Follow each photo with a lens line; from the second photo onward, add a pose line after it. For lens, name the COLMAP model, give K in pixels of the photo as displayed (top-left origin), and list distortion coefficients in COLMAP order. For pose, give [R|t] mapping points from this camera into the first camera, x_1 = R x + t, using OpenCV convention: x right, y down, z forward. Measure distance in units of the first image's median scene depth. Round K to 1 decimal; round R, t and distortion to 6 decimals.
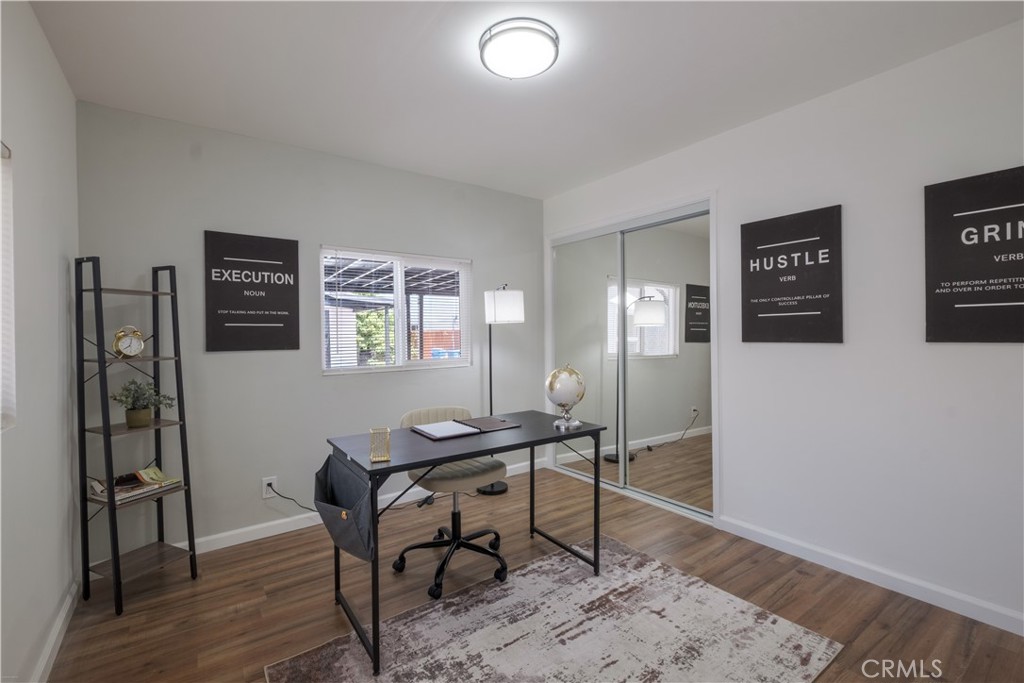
lens RADIAL K [[449.0, 0, 504.6], [0, 449.0, 335.9], [0, 0, 1]] dist [-0.001516, -0.000317]
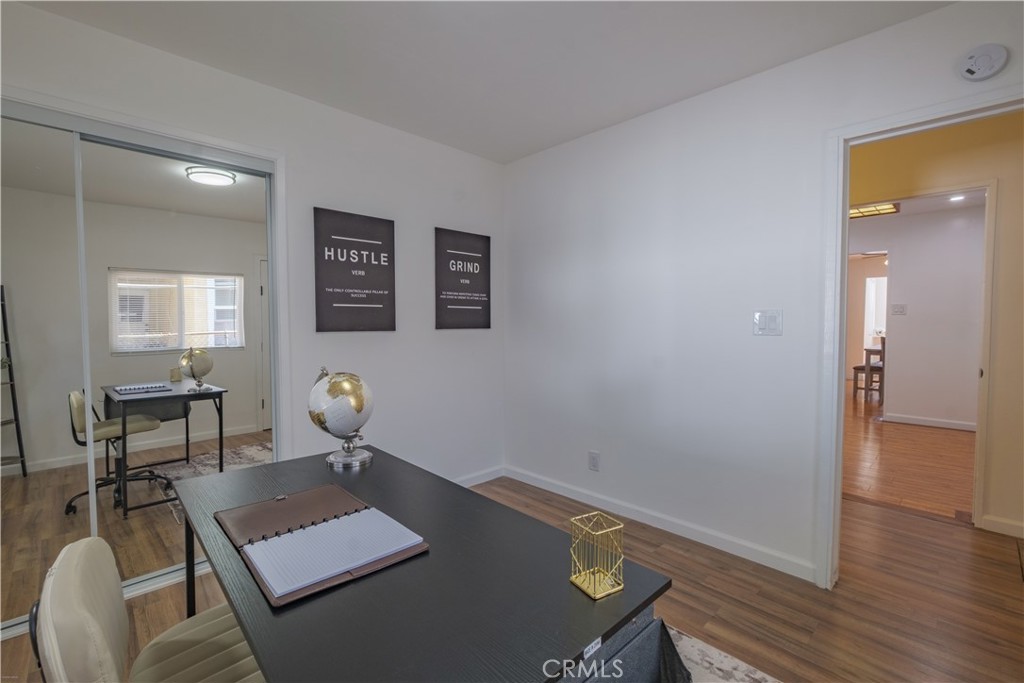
lens RADIAL K [[449.0, 0, 504.6], [0, 449.0, 335.9], [0, 0, 1]] dist [-0.001516, -0.000317]
pose [[-0.139731, -0.017800, 0.990030, -0.530282], [0.007388, 0.999792, 0.019018, 0.008071], [-0.990162, 0.009971, -0.139570, 0.847099]]
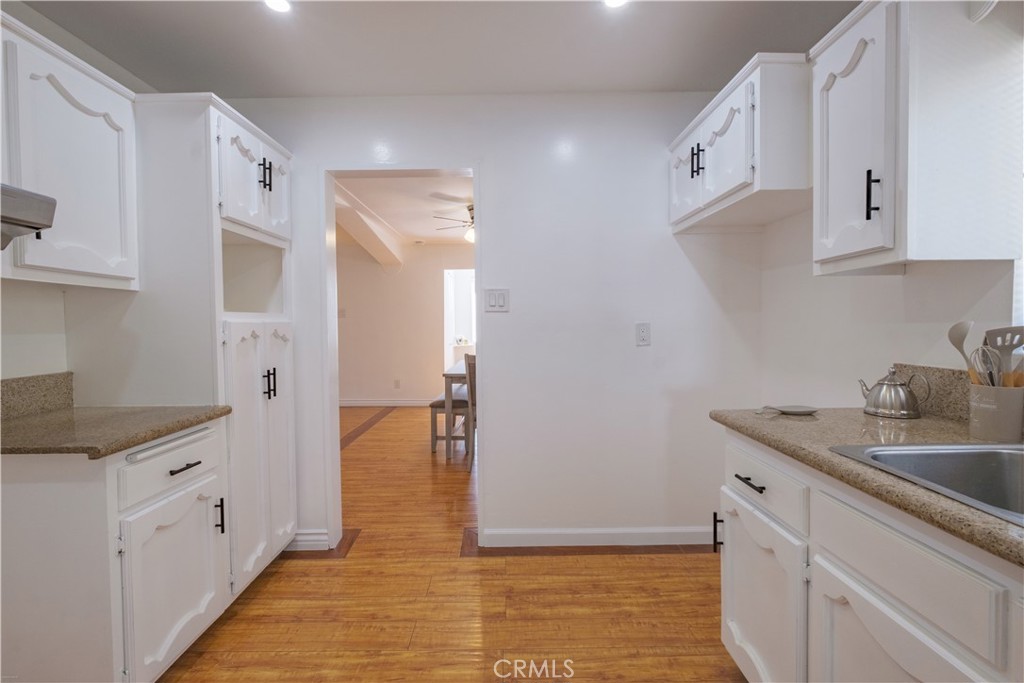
lens RADIAL K [[449.0, 0, 504.6], [0, 449.0, 335.9], [0, 0, 1]] dist [-0.001516, -0.000317]
pose [[-0.810263, 0.007595, 0.586018, 0.793632], [0.023797, 0.999518, 0.019948, -0.000841], [-0.585584, 0.030109, -0.810053, -0.584622]]
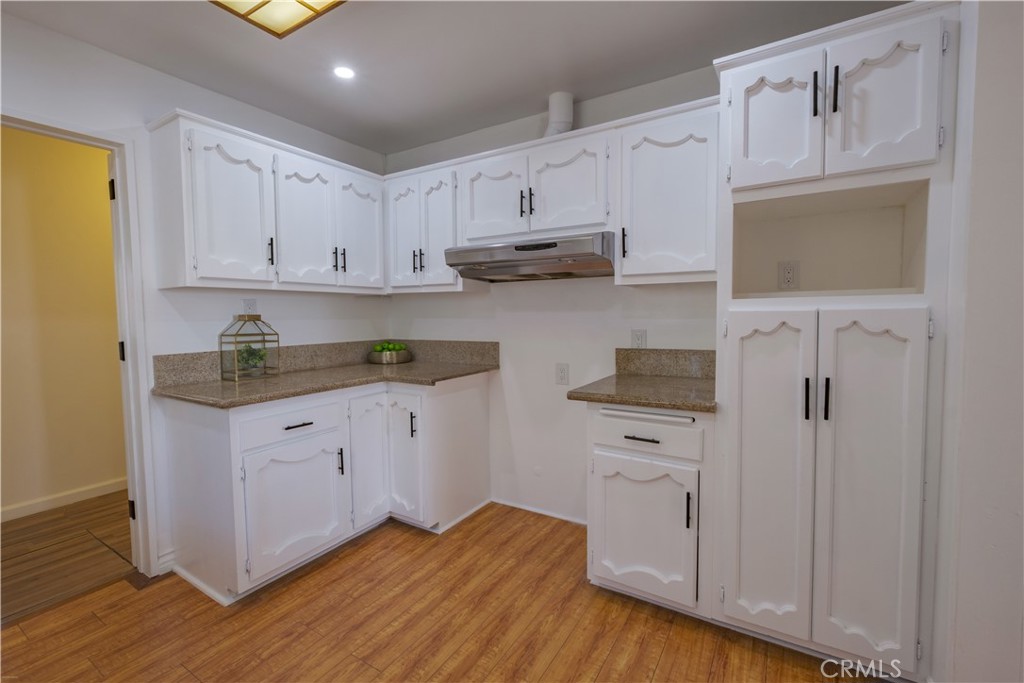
lens RADIAL K [[449.0, 0, 504.6], [0, 449.0, 335.9], [0, 0, 1]] dist [-0.001516, -0.000317]
pose [[0.929830, -0.013973, 0.367724, 1.072672], [-0.002286, 0.999040, 0.043742, -0.013201], [-0.367983, -0.041514, 0.928905, -1.462722]]
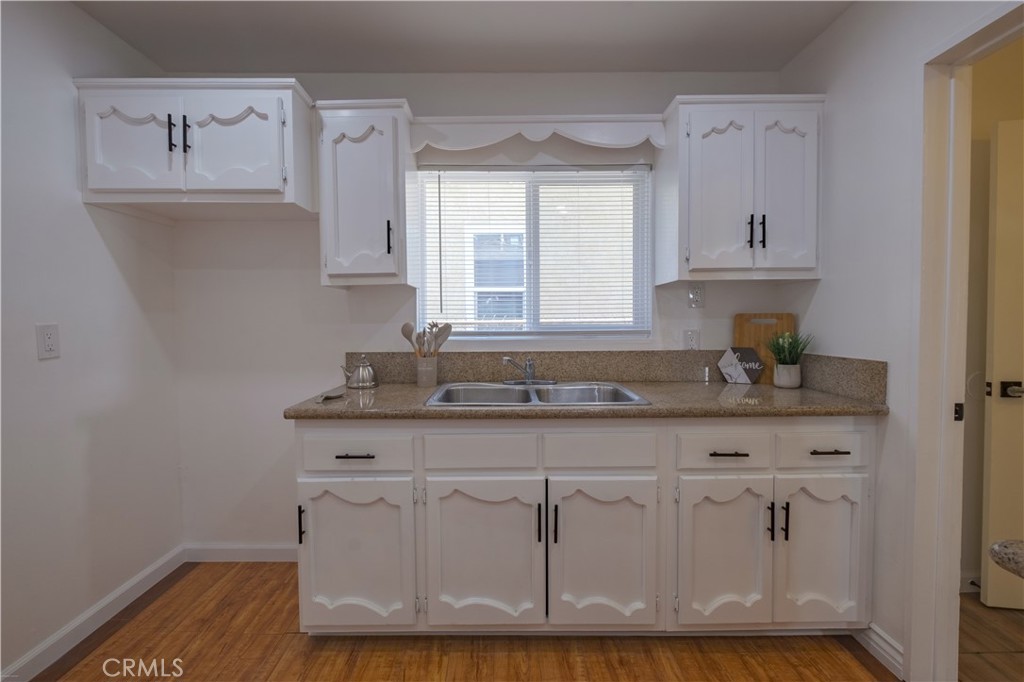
lens RADIAL K [[447.8, 0, 501.0], [0, 447.8, 336.7], [0, 0, 1]] dist [-0.003083, -0.000526]
pose [[-0.588621, 0.049847, -0.806871, 1.292480], [0.015275, 0.998605, 0.050550, -0.008446], [0.808265, 0.017430, -0.588561, -0.647839]]
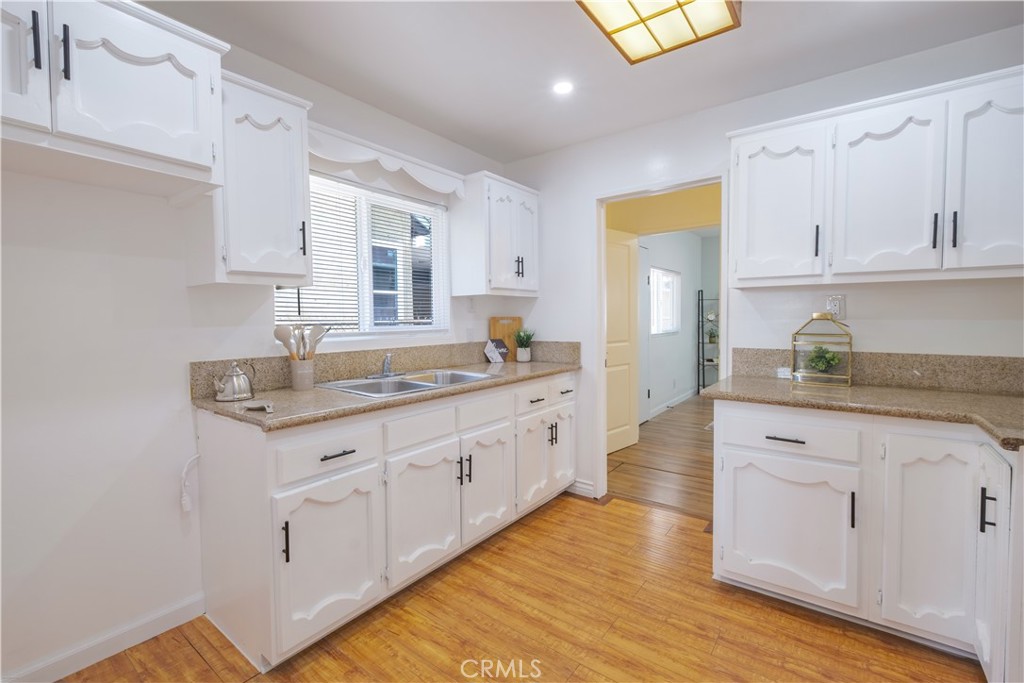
lens RADIAL K [[449.0, 0, 504.6], [0, 449.0, 335.9], [0, 0, 1]] dist [-0.001516, -0.000317]
pose [[0.285970, 0.052102, -0.956821, 1.626709], [0.001994, 0.998486, 0.054967, -0.020225], [0.958236, -0.017627, 0.285433, -1.178051]]
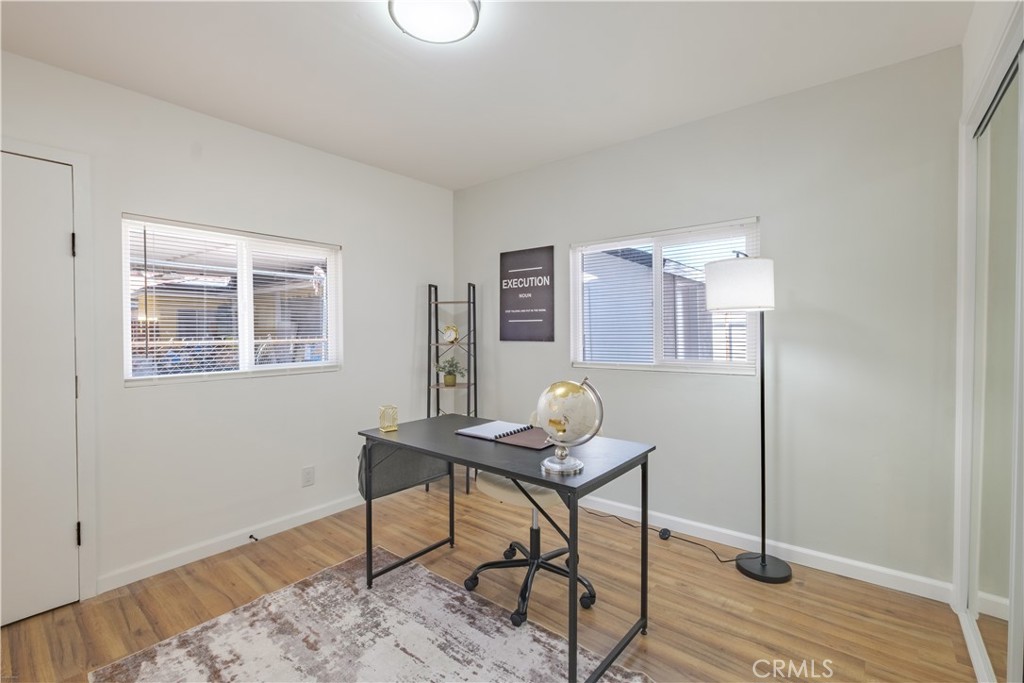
lens RADIAL K [[449.0, 0, 504.6], [0, 449.0, 335.9], [0, 0, 1]] dist [-0.001516, -0.000317]
pose [[0.255924, 0.021781, -0.966452, 0.744072], [0.002003, 0.999732, 0.023061, -0.013199], [0.966695, -0.007838, 0.255811, 0.725837]]
